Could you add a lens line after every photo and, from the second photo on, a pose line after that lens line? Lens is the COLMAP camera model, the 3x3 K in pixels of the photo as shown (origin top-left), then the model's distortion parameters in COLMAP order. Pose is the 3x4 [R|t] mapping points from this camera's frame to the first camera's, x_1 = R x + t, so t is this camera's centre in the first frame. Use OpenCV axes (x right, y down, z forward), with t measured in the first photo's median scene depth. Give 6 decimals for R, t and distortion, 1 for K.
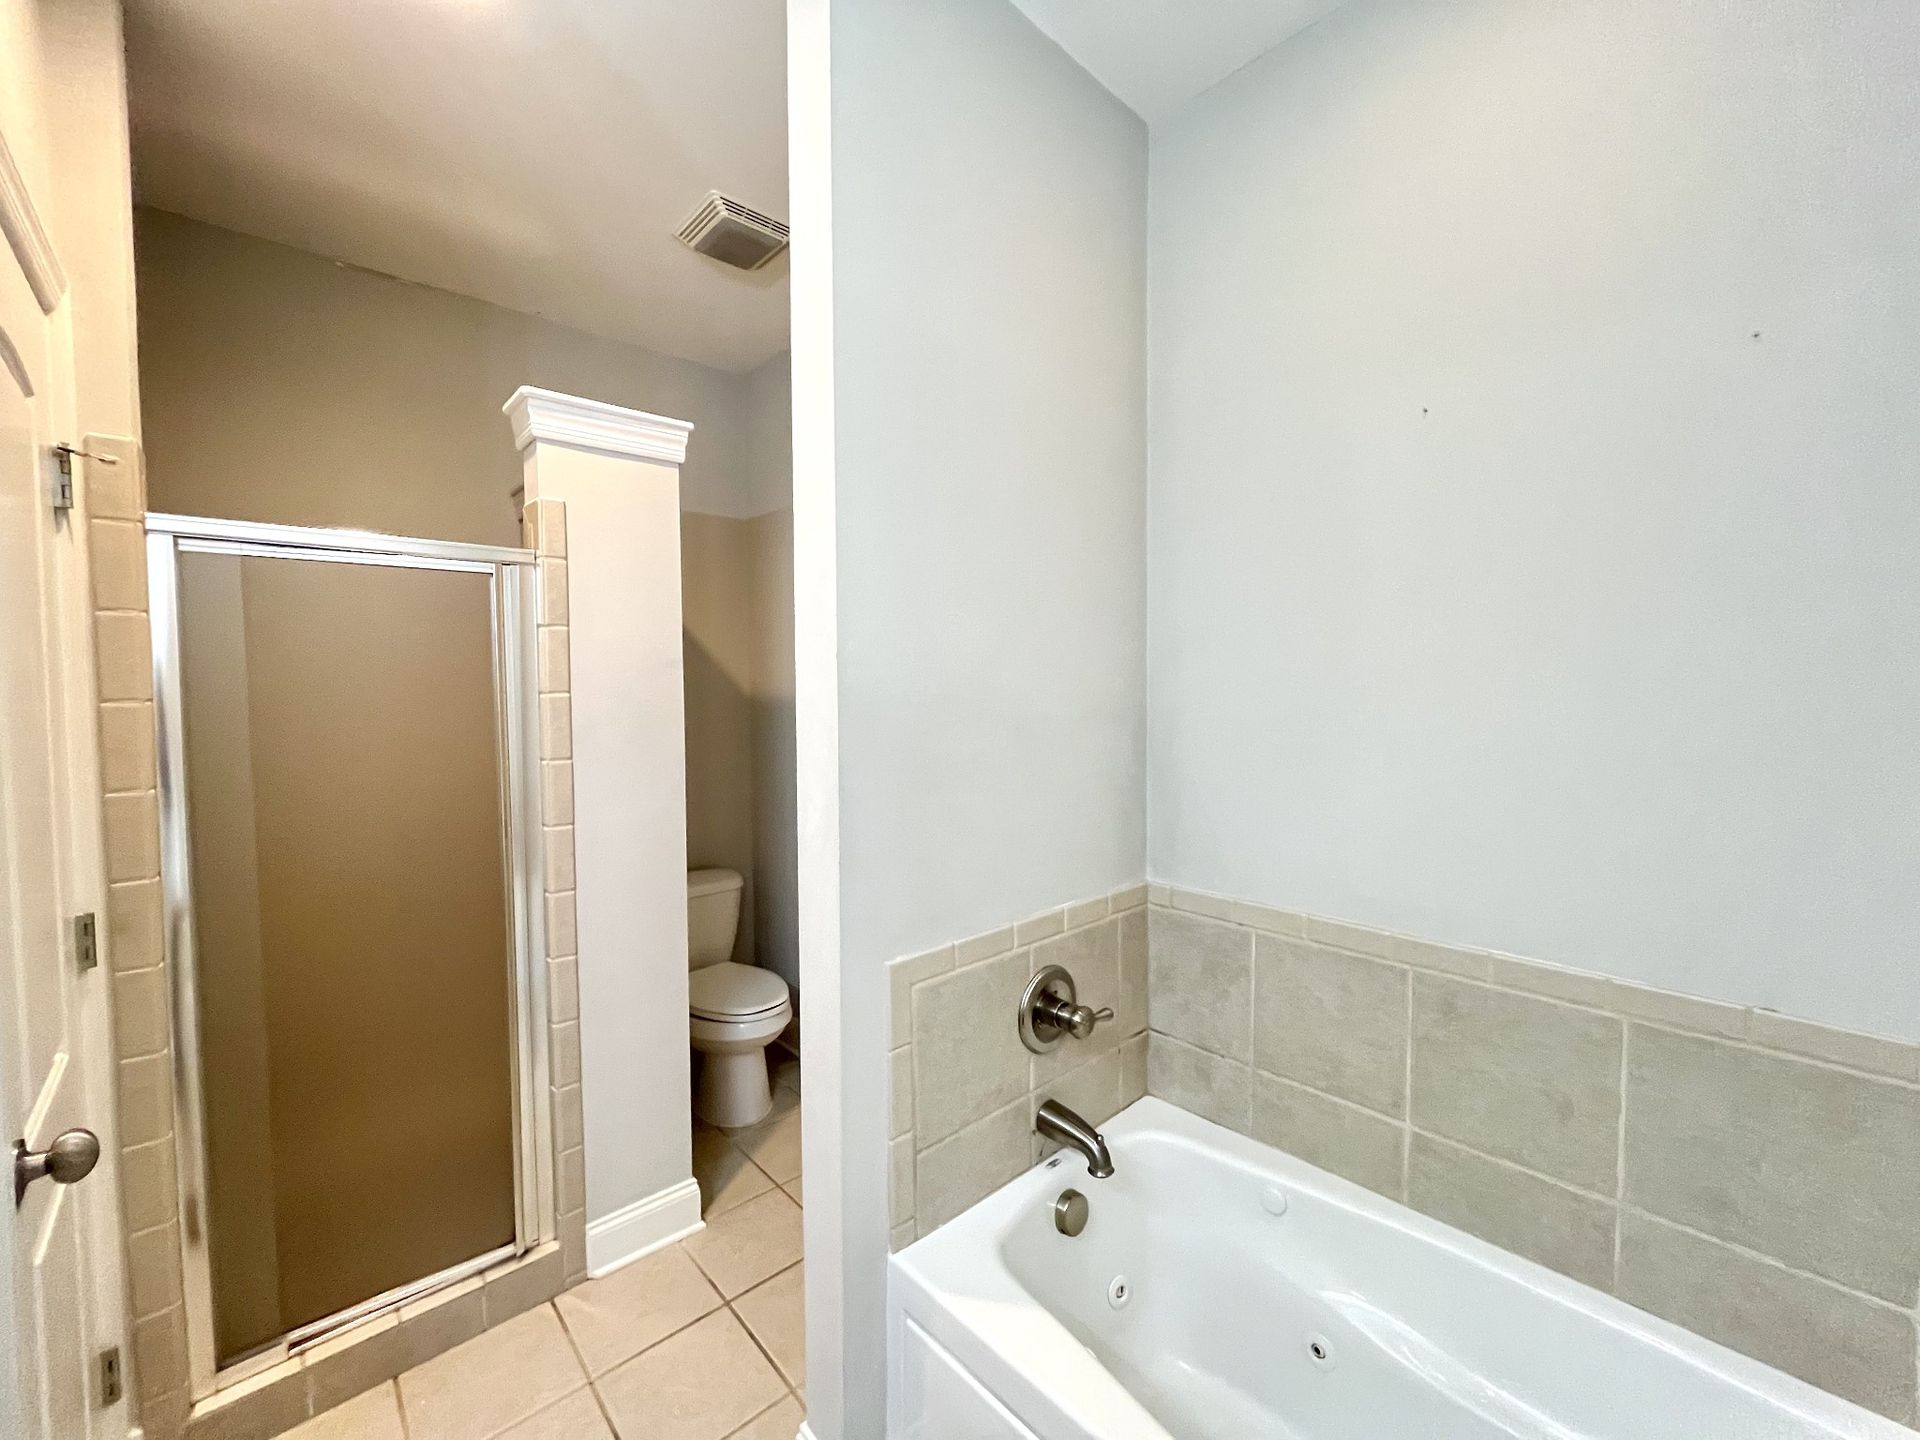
lens RADIAL K [[776.2, 0, 970.7], [0, 776.2, 720.6], [0, 0, 1]] dist [-0.006674, -0.000016]
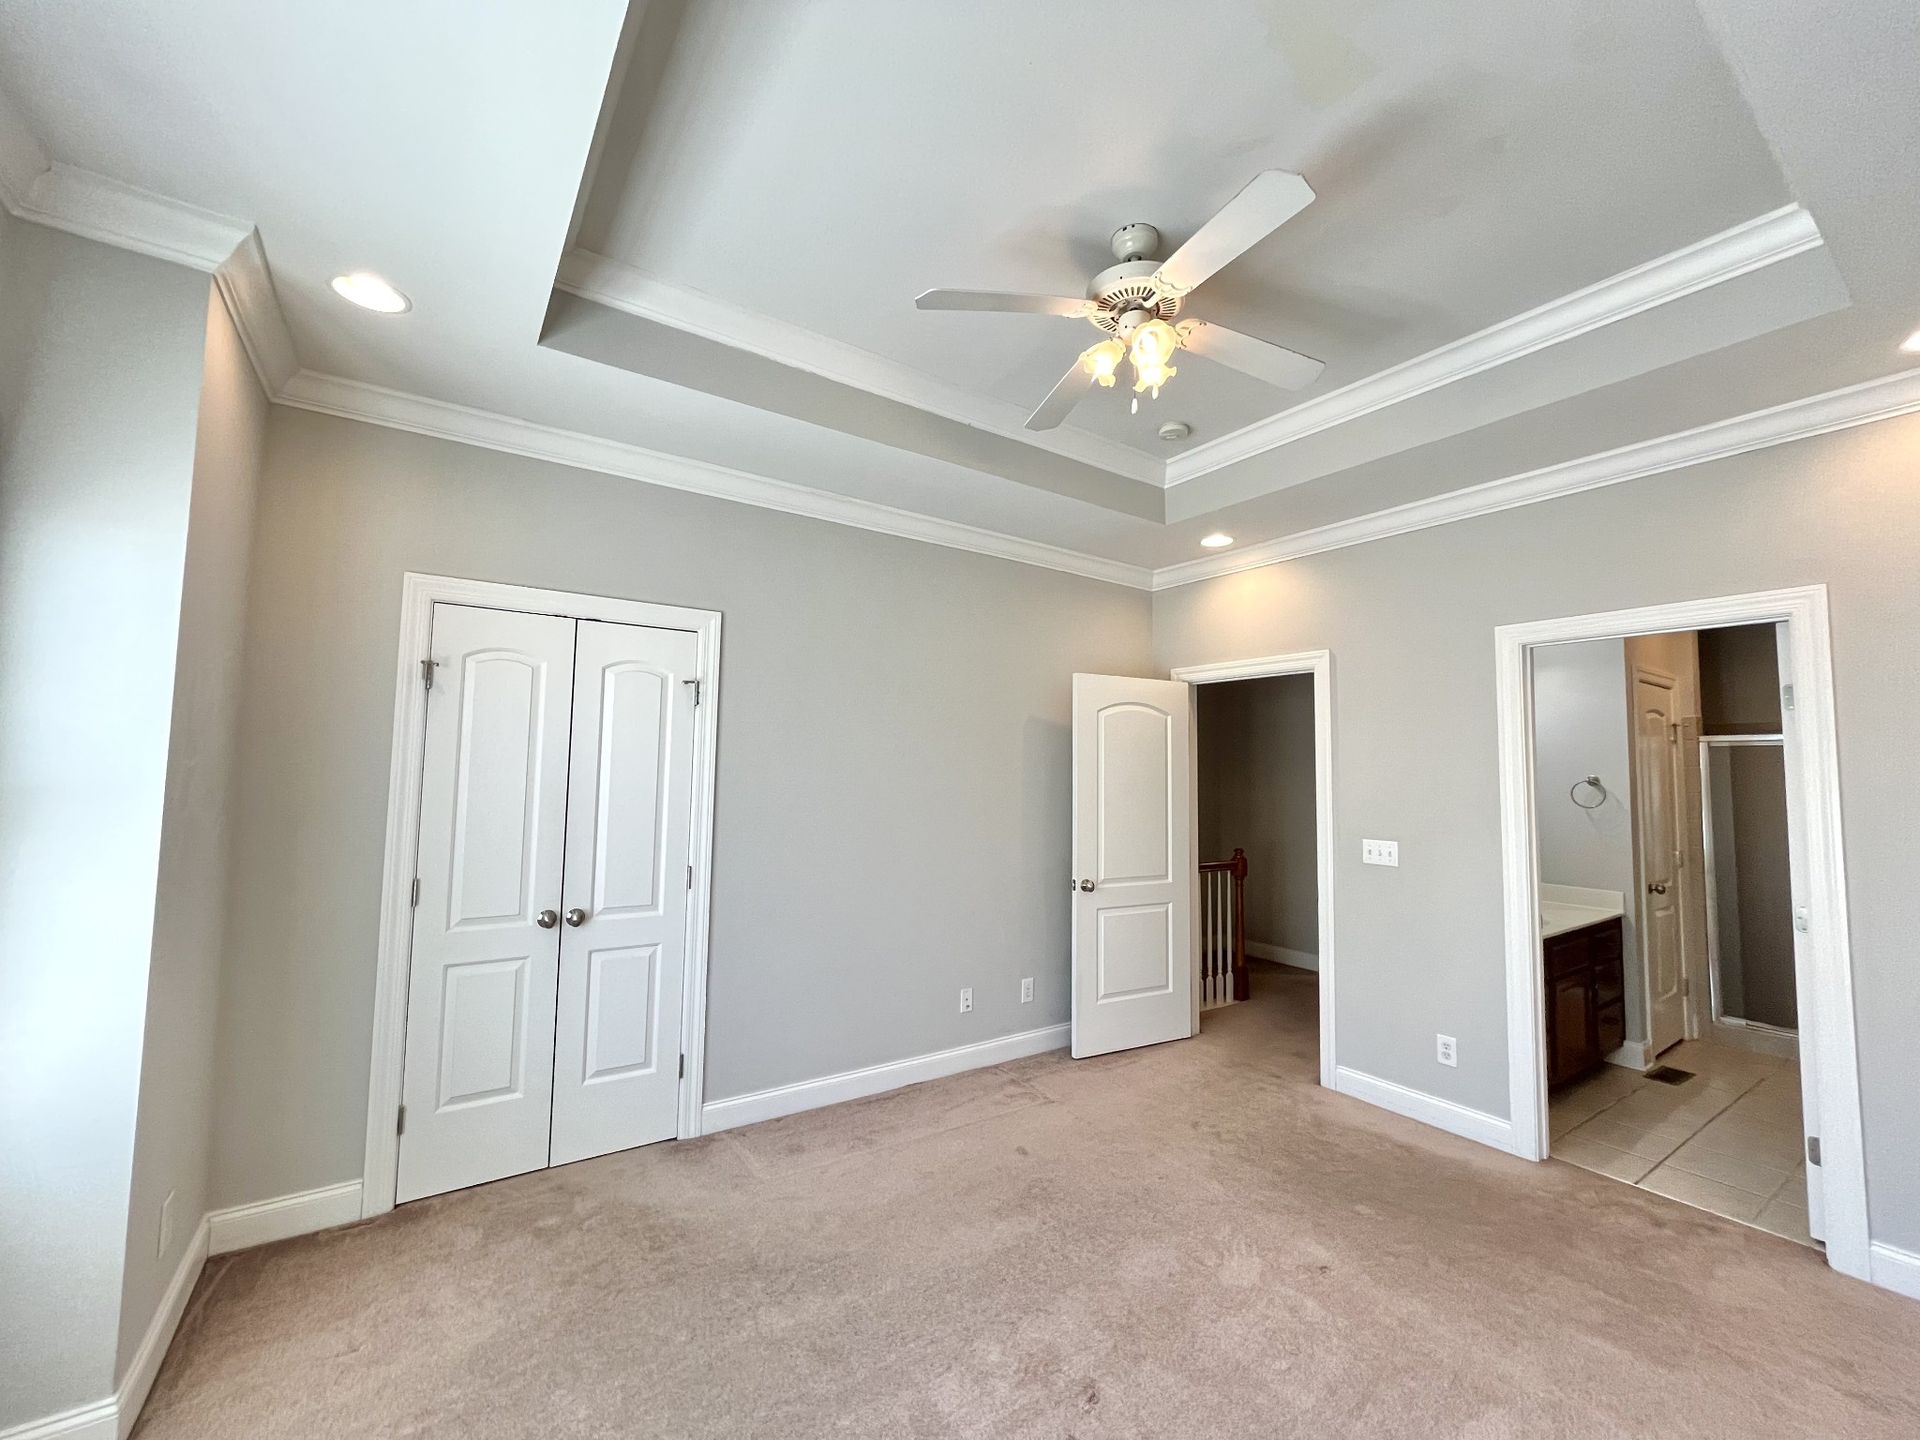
lens RADIAL K [[776.2, 0, 970.8], [0, 776.2, 727.8], [0, 0, 1]] dist [-0.006674, -0.000016]
pose [[-0.153619, -0.059955, -0.986310, 2.598627], [-0.056180, 0.997073, -0.051859, 0.042352], [0.986532, 0.047444, -0.156537, -1.526988]]
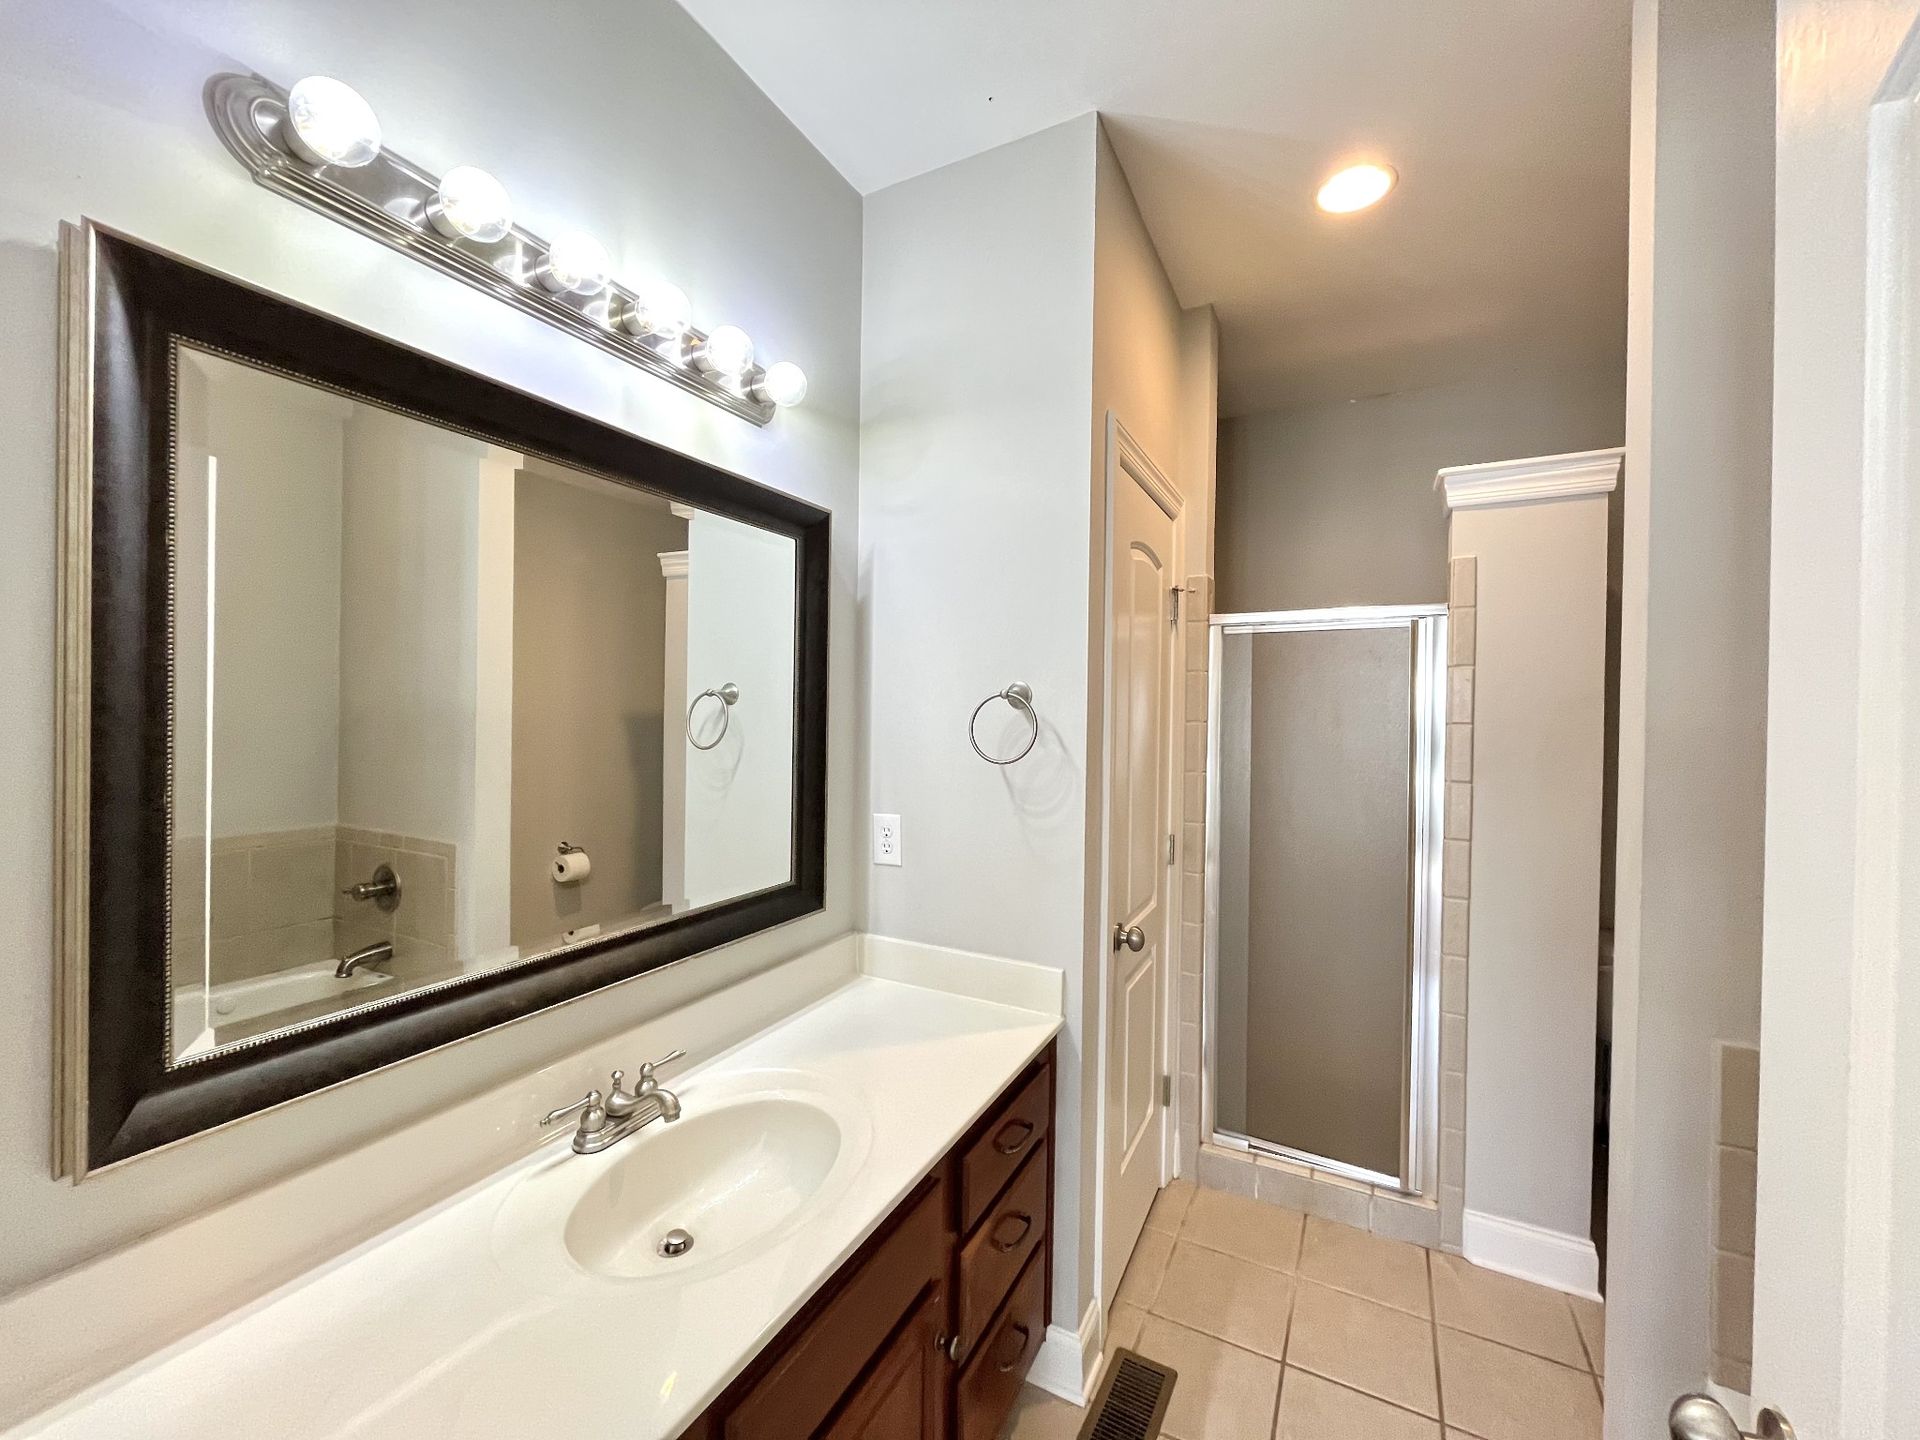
lens RADIAL K [[776.2, 0, 962.2], [0, 776.2, 718.1], [0, 0, 1]] dist [-0.006674, -0.000016]
pose [[0.328262, 0.020504, -0.944364, 0.397483], [-0.056687, 0.998390, 0.001972, -0.005963], [0.942884, 0.052886, 0.328896, -0.097081]]
